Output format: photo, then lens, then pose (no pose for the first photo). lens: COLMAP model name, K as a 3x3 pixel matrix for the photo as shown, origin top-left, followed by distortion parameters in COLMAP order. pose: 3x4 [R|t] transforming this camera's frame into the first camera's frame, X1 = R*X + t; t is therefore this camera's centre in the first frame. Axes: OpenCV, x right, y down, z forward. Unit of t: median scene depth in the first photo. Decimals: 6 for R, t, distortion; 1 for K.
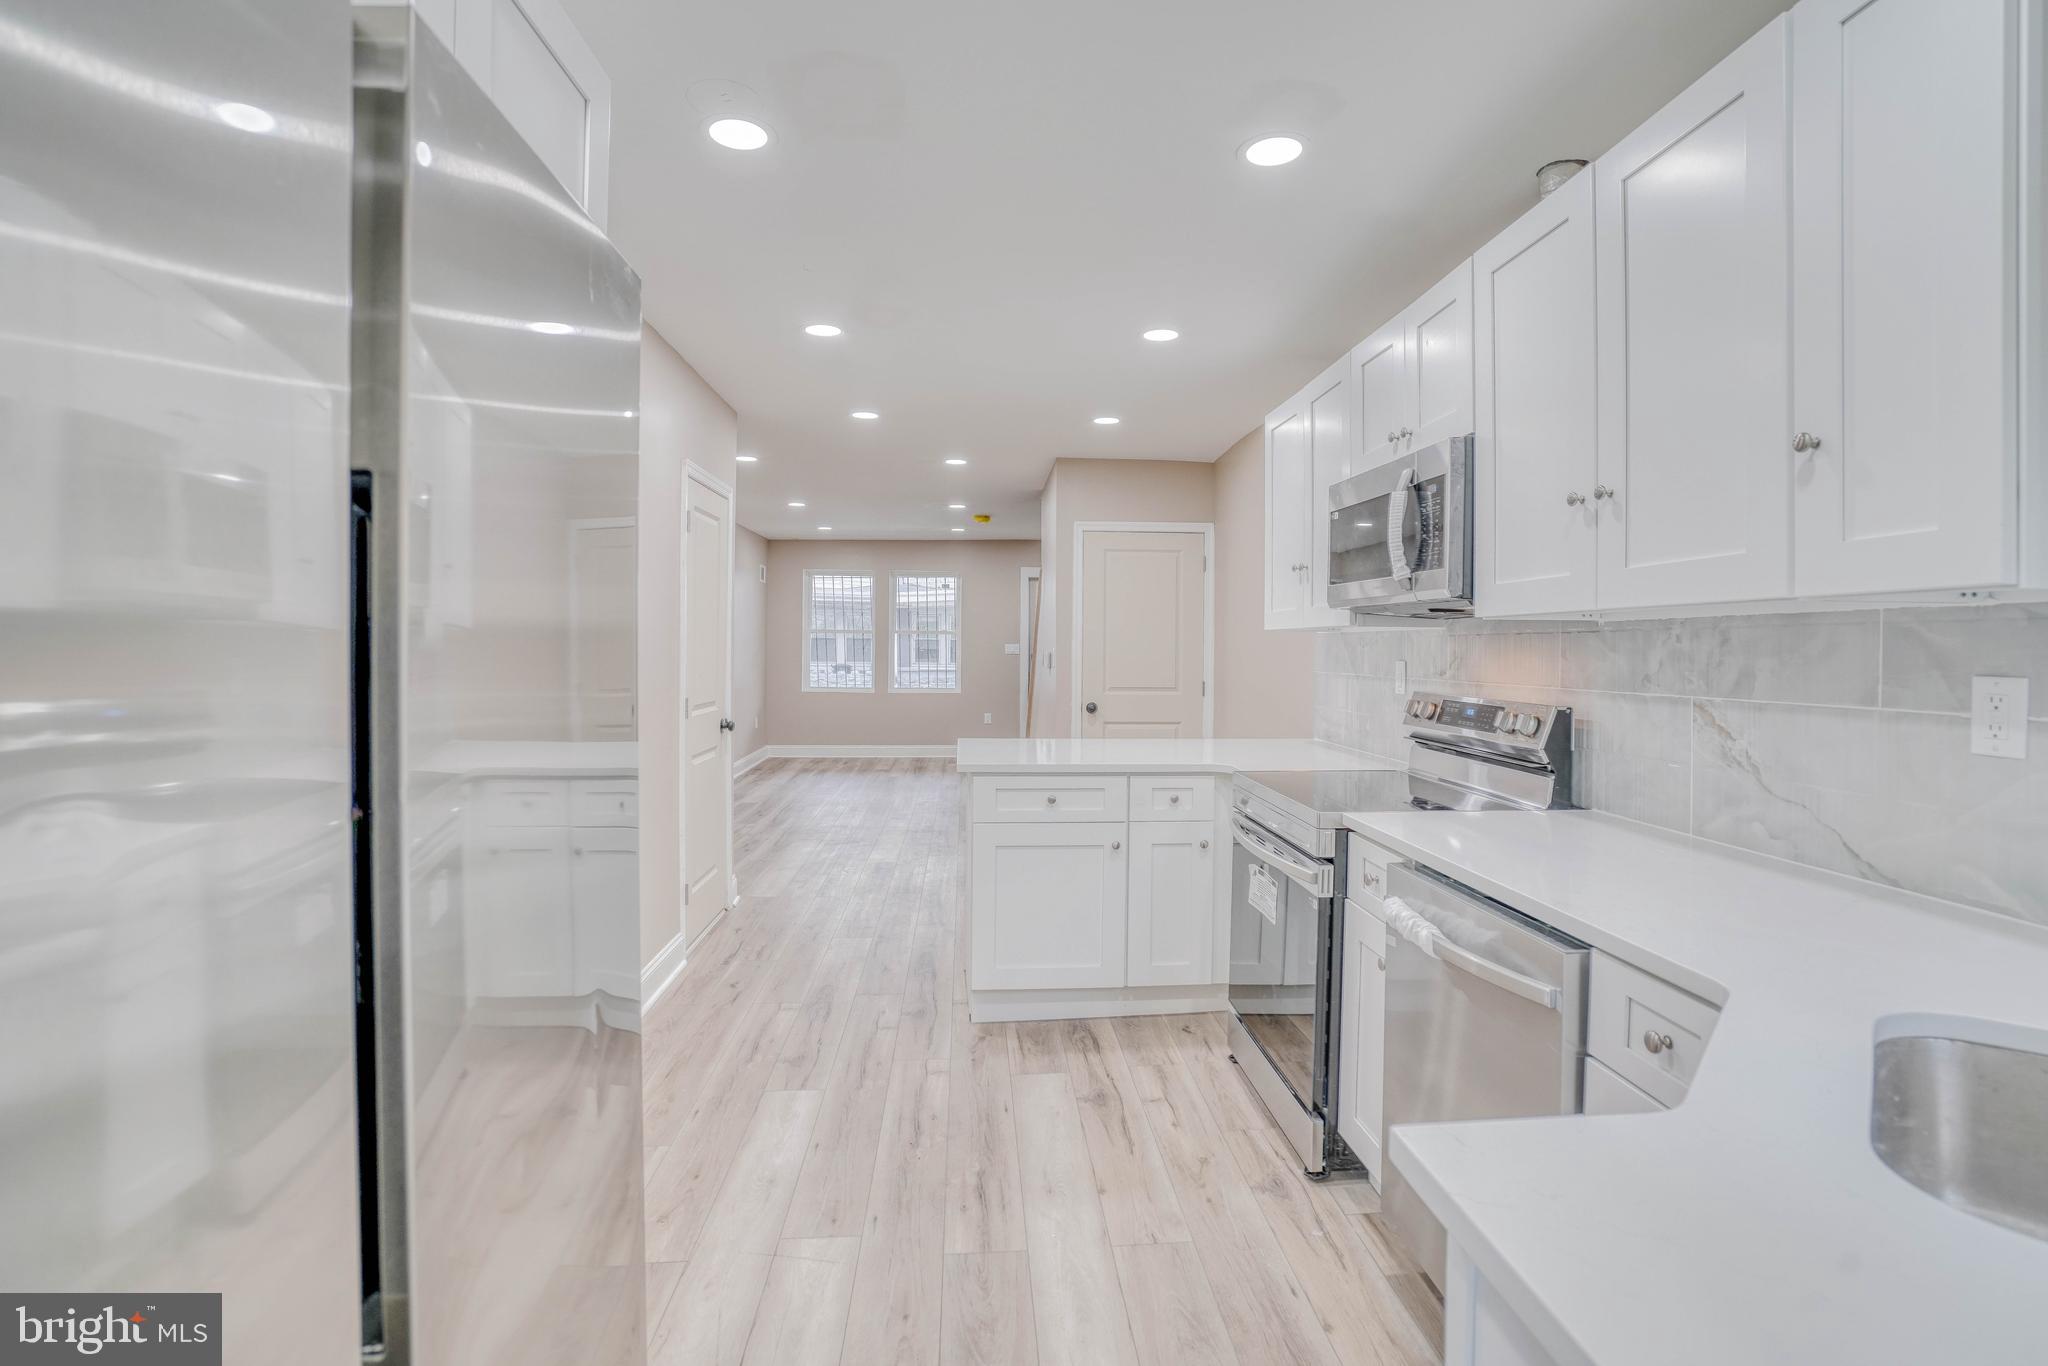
lens RADIAL K [[981.6, 0, 1025.4], [0, 981.6, 653.8], [0, 0, 1]] dist [-0.064864, 0.026651]
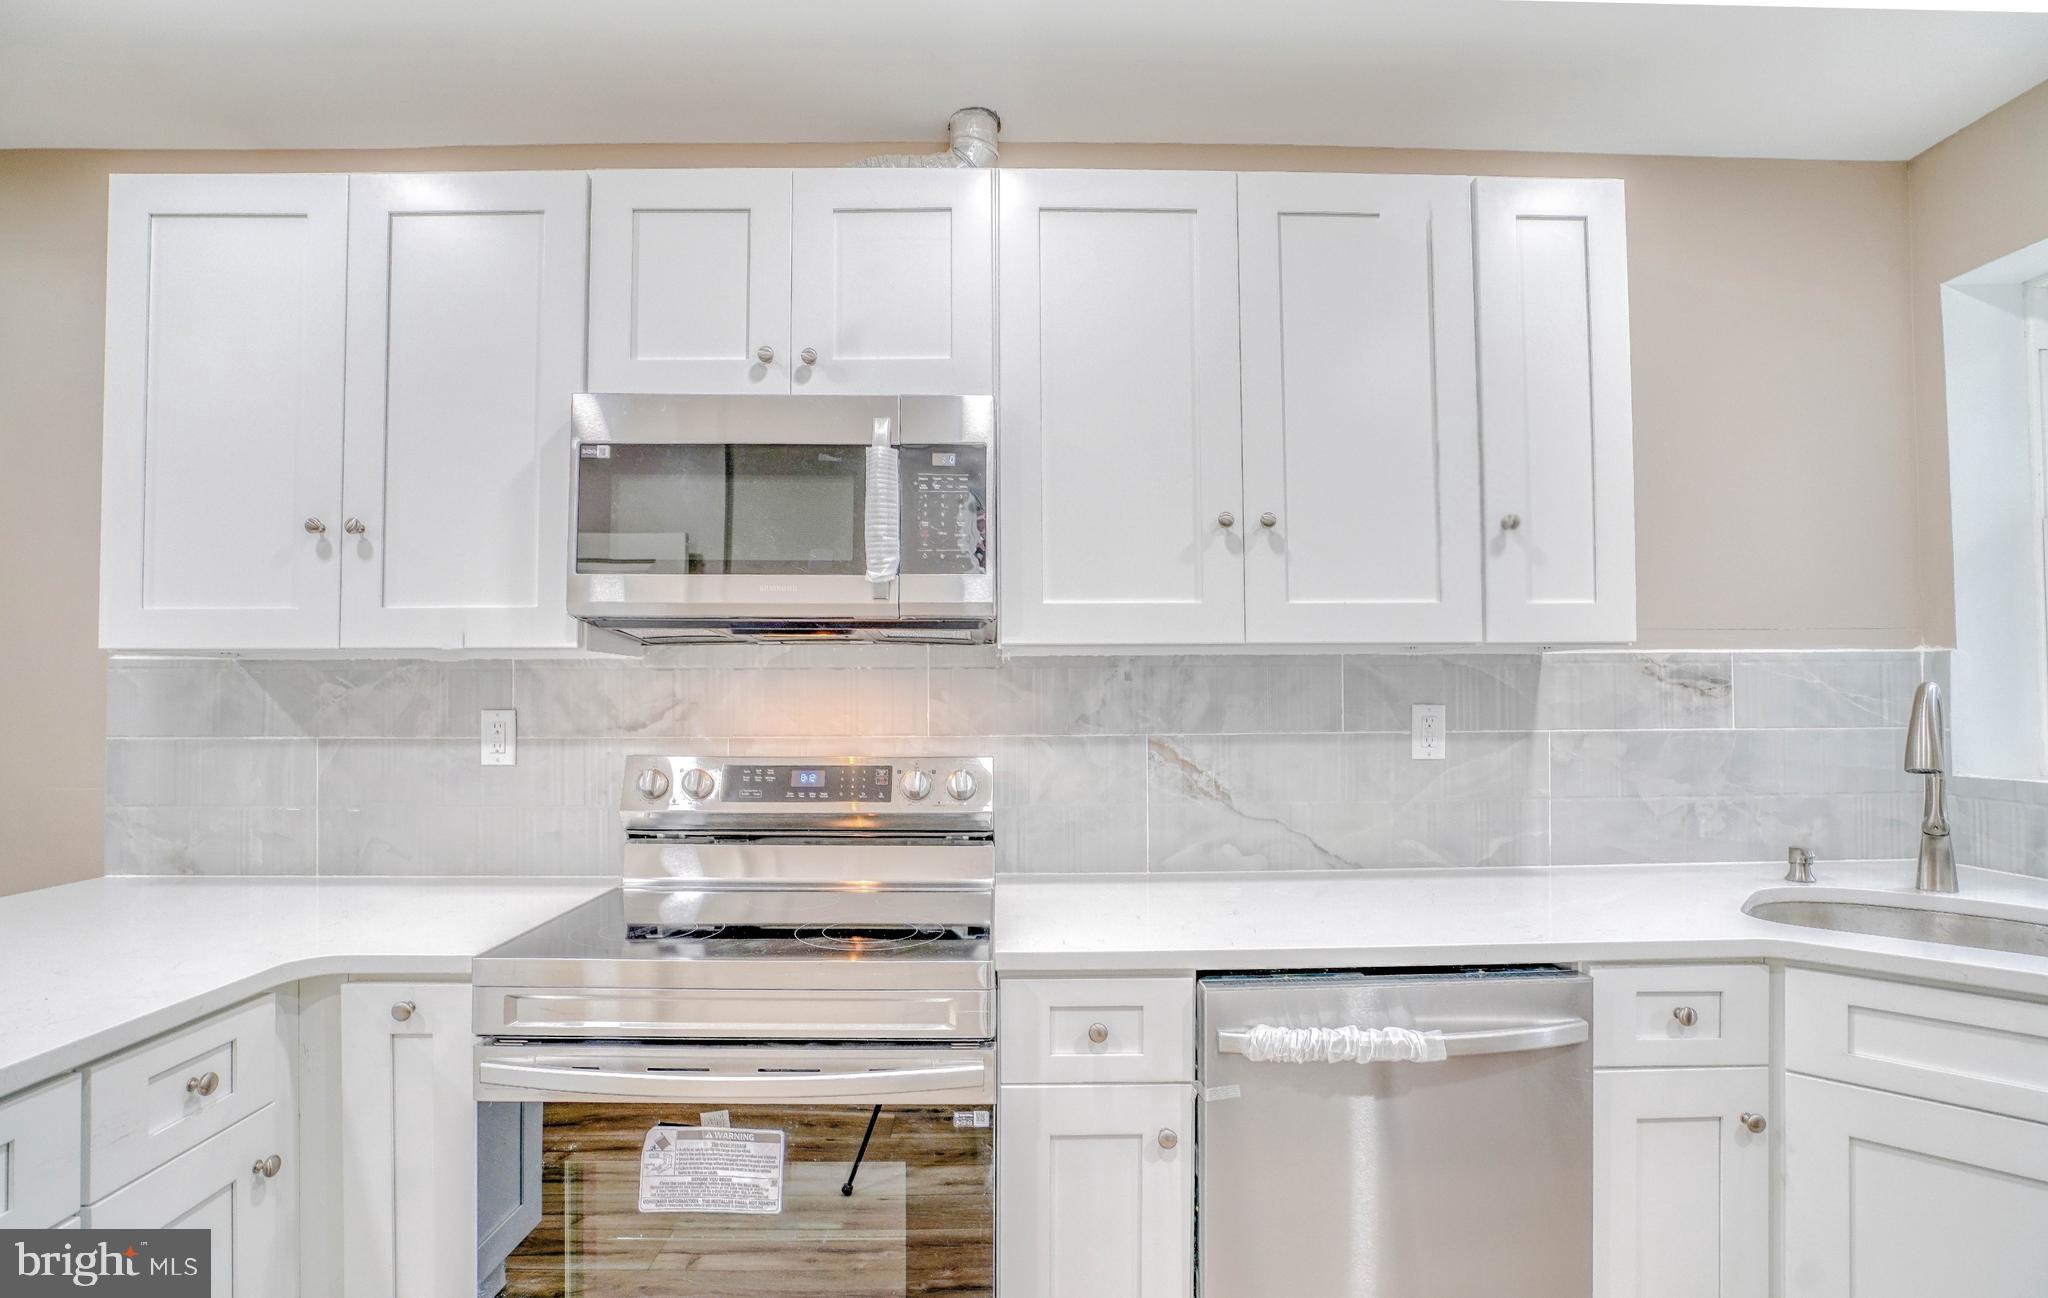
lens RADIAL K [[1017.1, 0, 901.0], [0, 1017.1, 679.8], [0, 0, 1]] dist [-0.087627, 0.043536]
pose [[0.041010, 0.007111, 0.999133, -0.273044], [0.010270, 0.999919, -0.007538, -0.005273], [-0.999106, 0.010570, 0.040933, 0.890730]]
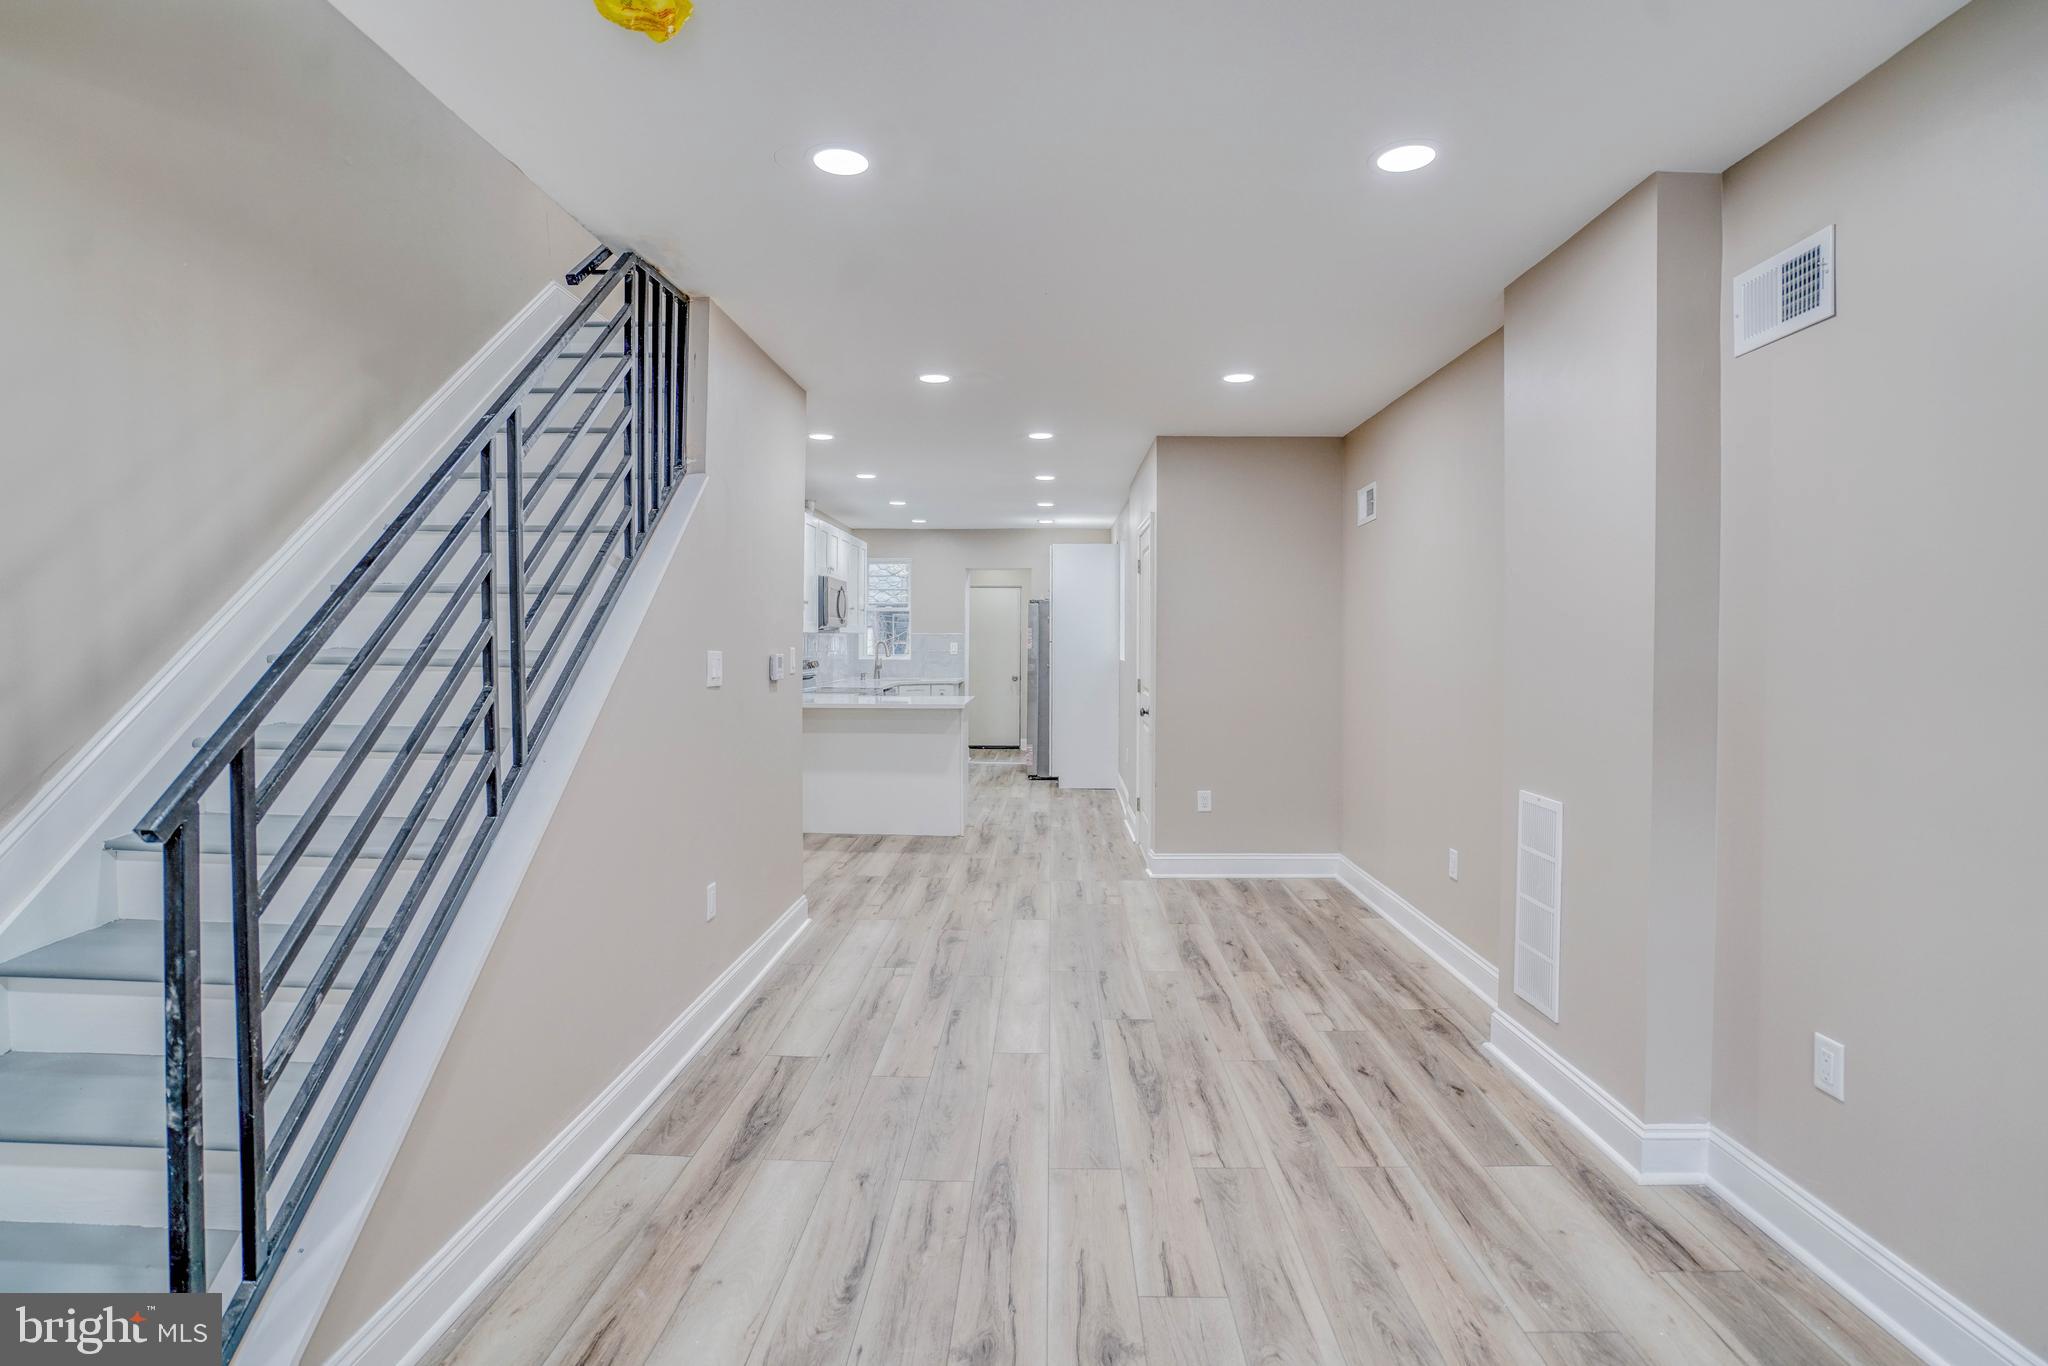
lens RADIAL K [[989.6, 0, 1023.9], [0, 989.6, 651.4], [0, 0, 1]] dist [-0.068624, 0.030295]
pose [[-0.996020, -0.013309, 0.088128, -0.447654], [-0.011513, 0.999716, 0.020861, -0.044901], [-0.088381, 0.019763, -0.995891, 3.840256]]
